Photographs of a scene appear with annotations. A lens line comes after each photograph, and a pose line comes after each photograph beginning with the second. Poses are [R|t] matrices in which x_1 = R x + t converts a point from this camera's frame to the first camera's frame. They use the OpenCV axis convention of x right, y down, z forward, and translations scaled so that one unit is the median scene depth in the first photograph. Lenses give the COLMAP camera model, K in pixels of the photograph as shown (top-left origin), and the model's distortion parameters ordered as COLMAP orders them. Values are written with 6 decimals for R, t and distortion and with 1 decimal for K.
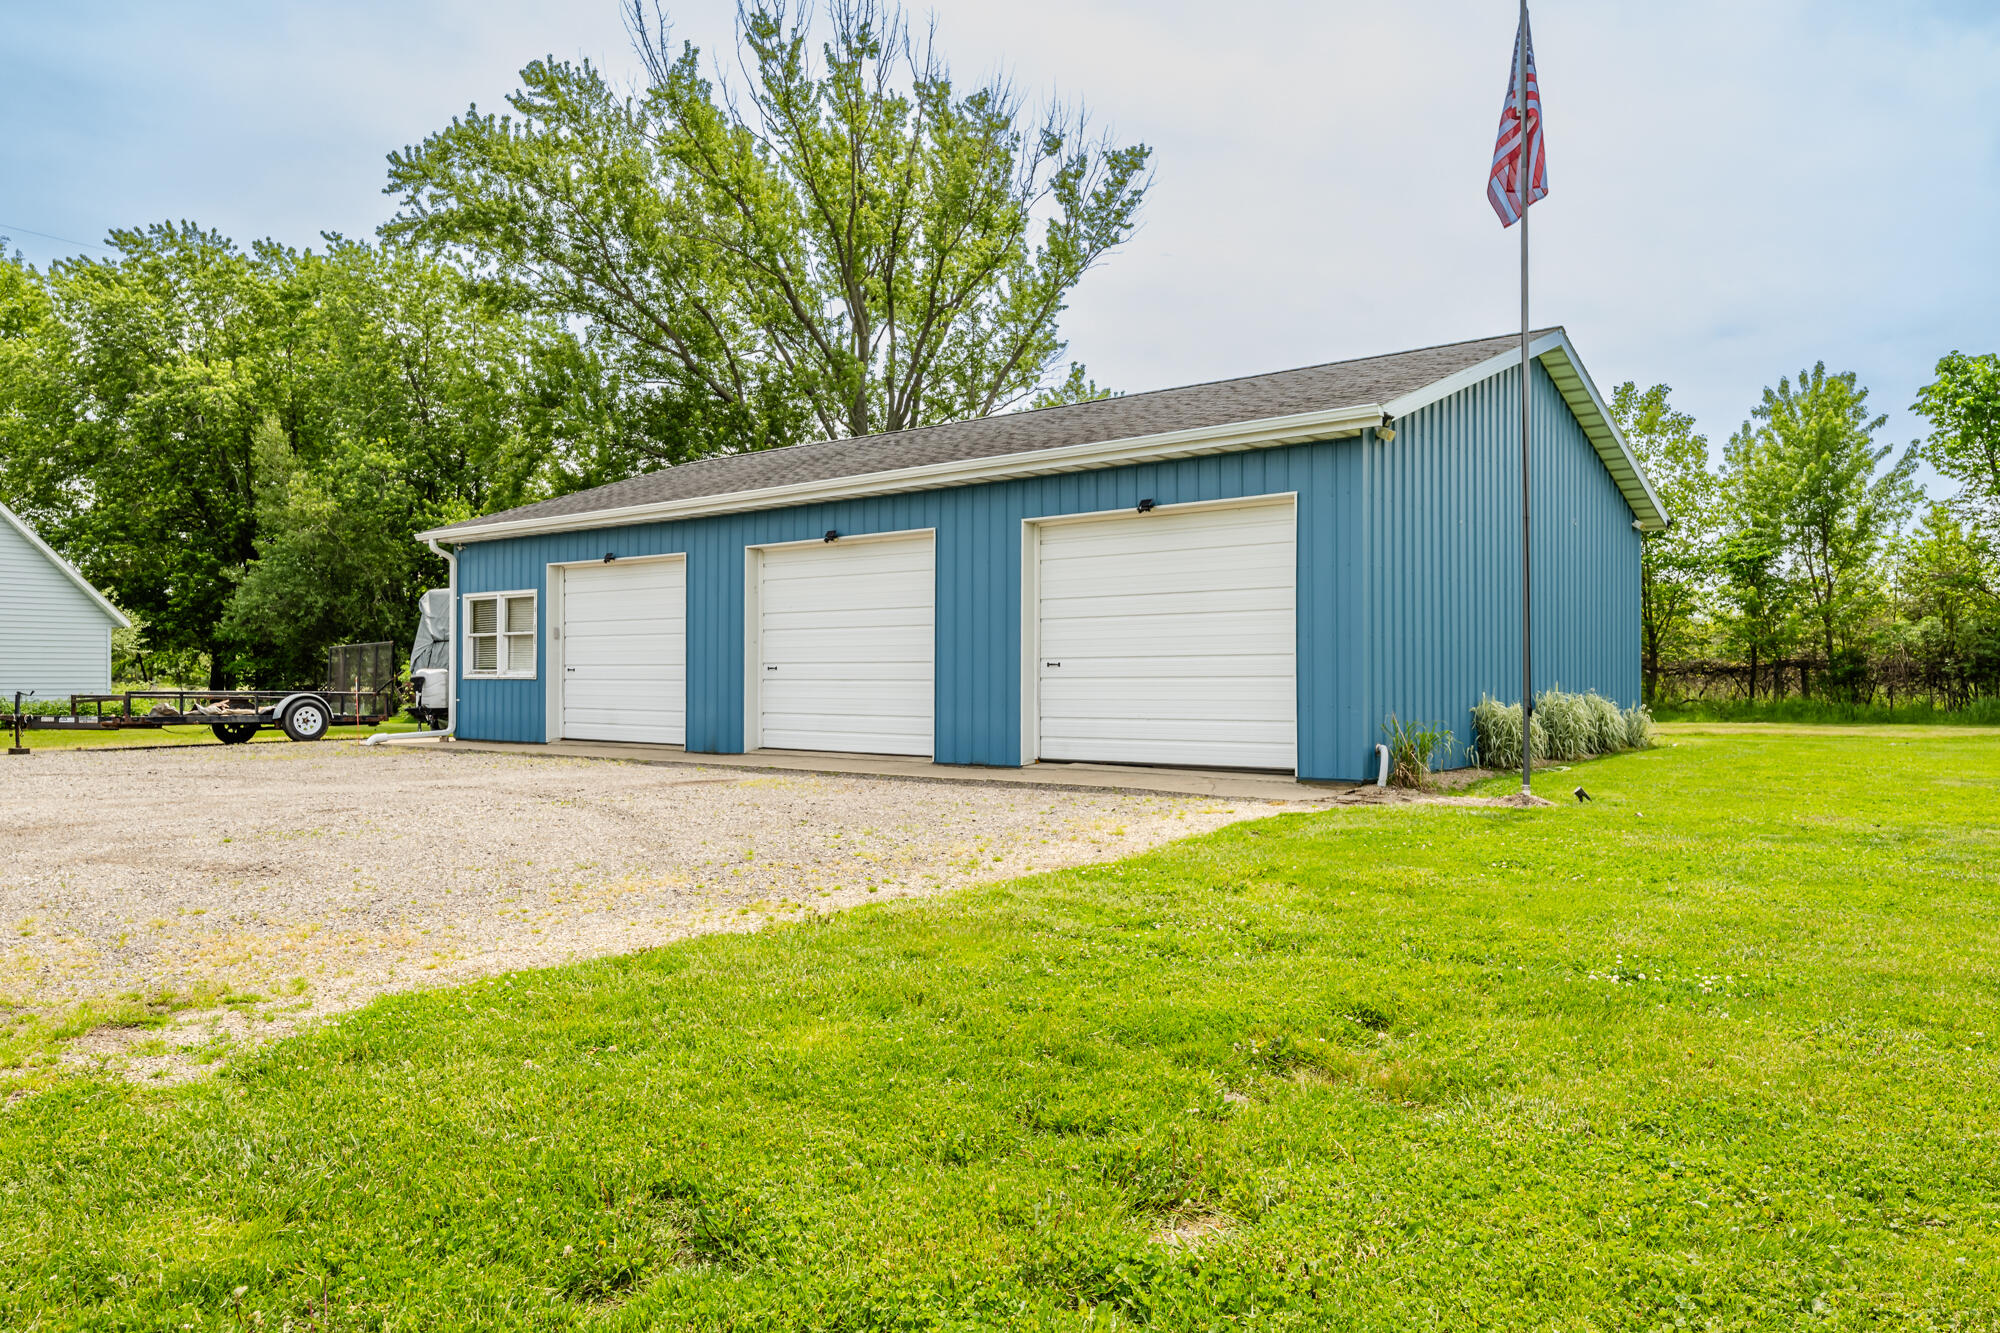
lens RADIAL K [[1440.4, 0, 994.0], [0, 1440.4, 673.6], [0, 0, 1]] dist [-0.037575, 0.001135]
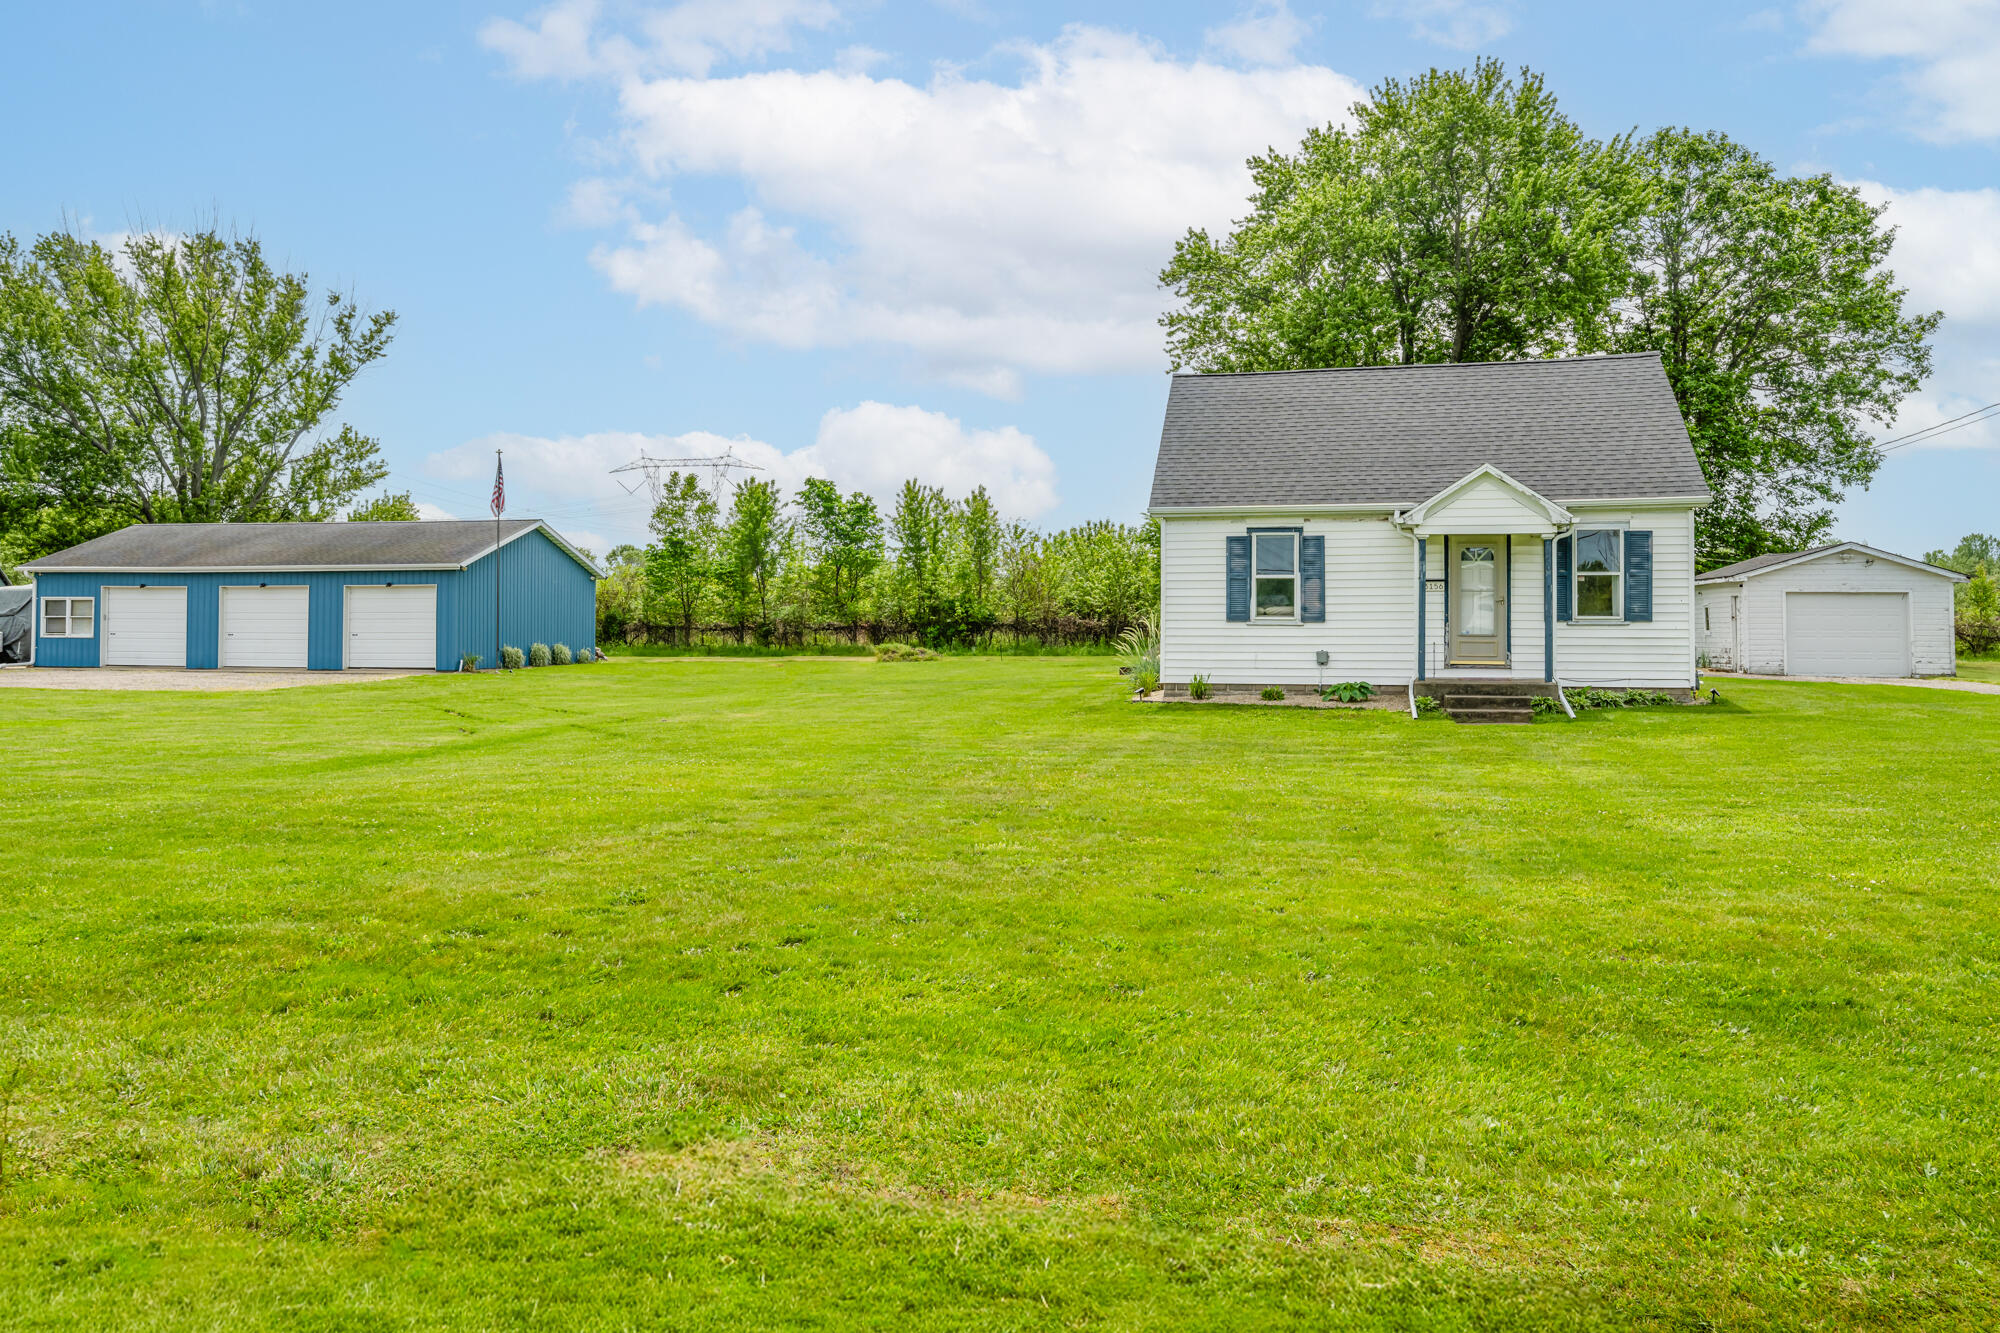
lens RADIAL K [[1440.4, 0, 1007.4], [0, 1440.4, 626.1], [0, 0, 1]] dist [-0.037575, 0.001135]
pose [[0.874467, 0.002788, 0.485077, -0.082827], [-0.006310, 0.999964, 0.005628, -0.019540], [-0.485044, -0.007983, 0.874453, -0.868728]]
